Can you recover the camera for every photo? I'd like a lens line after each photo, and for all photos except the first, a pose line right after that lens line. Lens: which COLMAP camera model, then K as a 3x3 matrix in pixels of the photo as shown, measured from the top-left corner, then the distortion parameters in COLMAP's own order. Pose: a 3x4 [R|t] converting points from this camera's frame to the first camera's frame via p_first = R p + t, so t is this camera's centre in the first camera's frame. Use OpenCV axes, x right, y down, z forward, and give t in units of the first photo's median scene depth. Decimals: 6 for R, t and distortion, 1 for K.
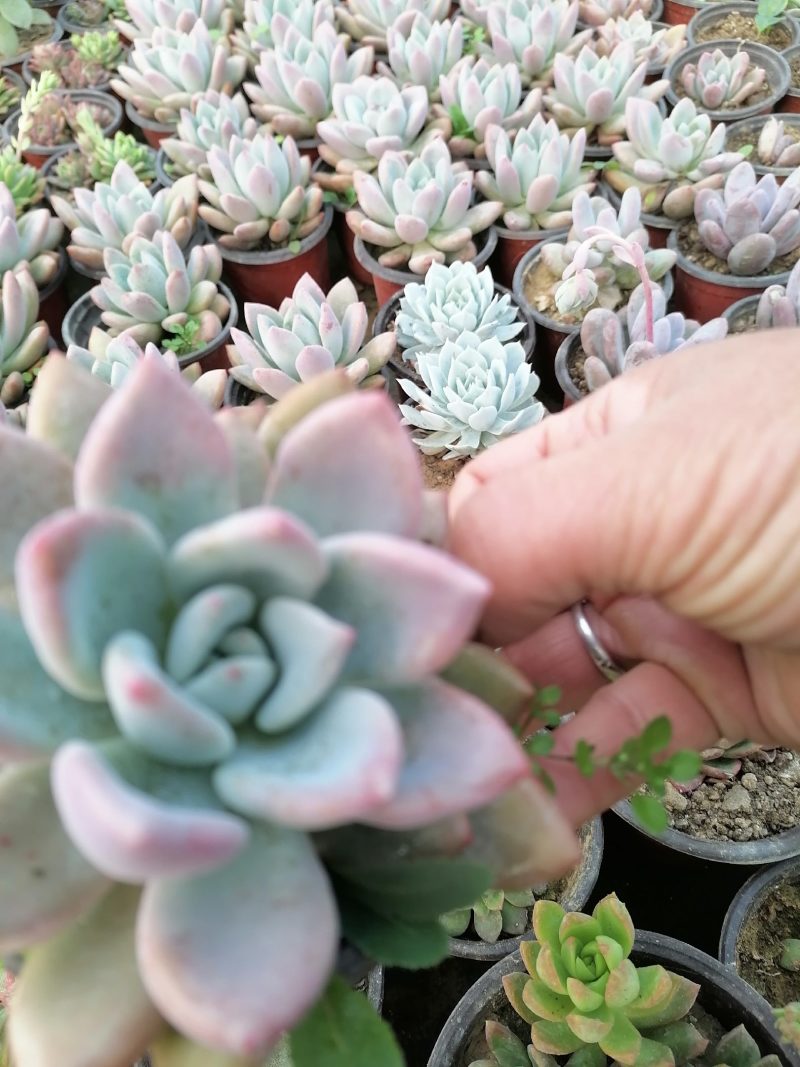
lens RADIAL K [[801.2, 0, 400.0], [0, 801.2, 533.5], [0, 0, 1]] dist [0.043121, -0.071920]
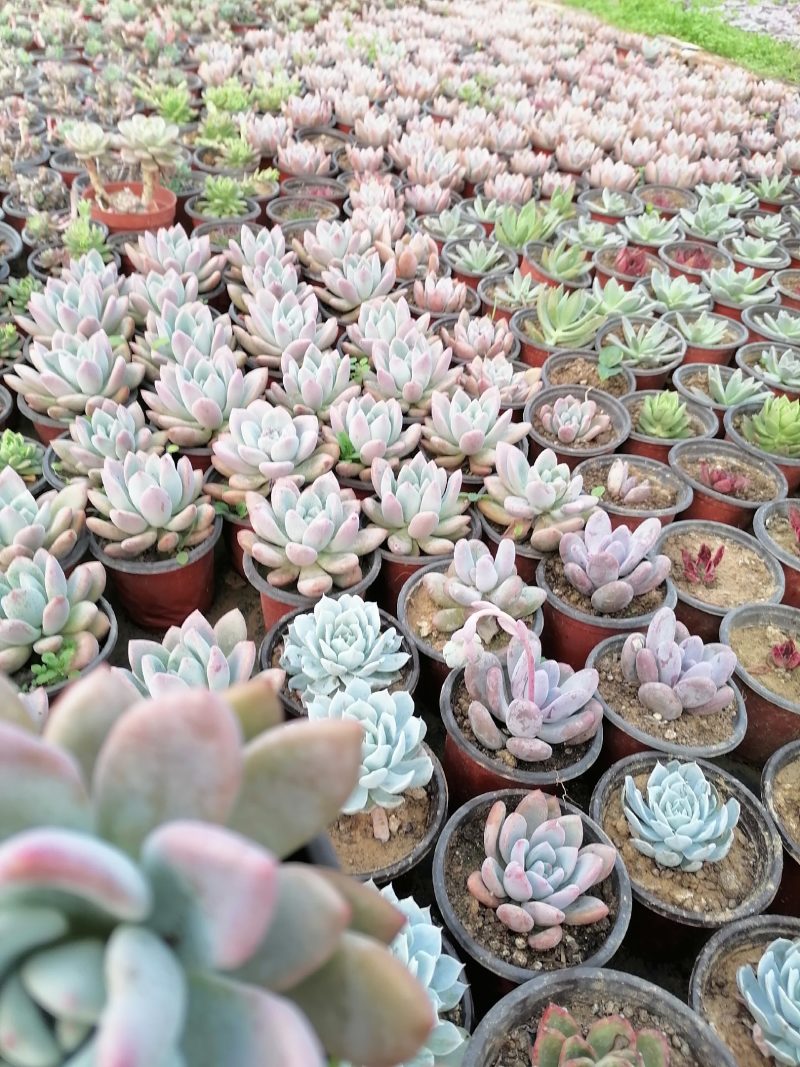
lens RADIAL K [[801.2, 0, 400.0], [0, 801.2, 533.5], [0, 0, 1]] dist [0.043121, -0.071920]
pose [[0.984370, 0.050728, 0.168647, -0.033422], [-0.007644, 0.969021, -0.246858, -0.139280], [-0.175945, 0.241711, 0.954264, -0.014024]]
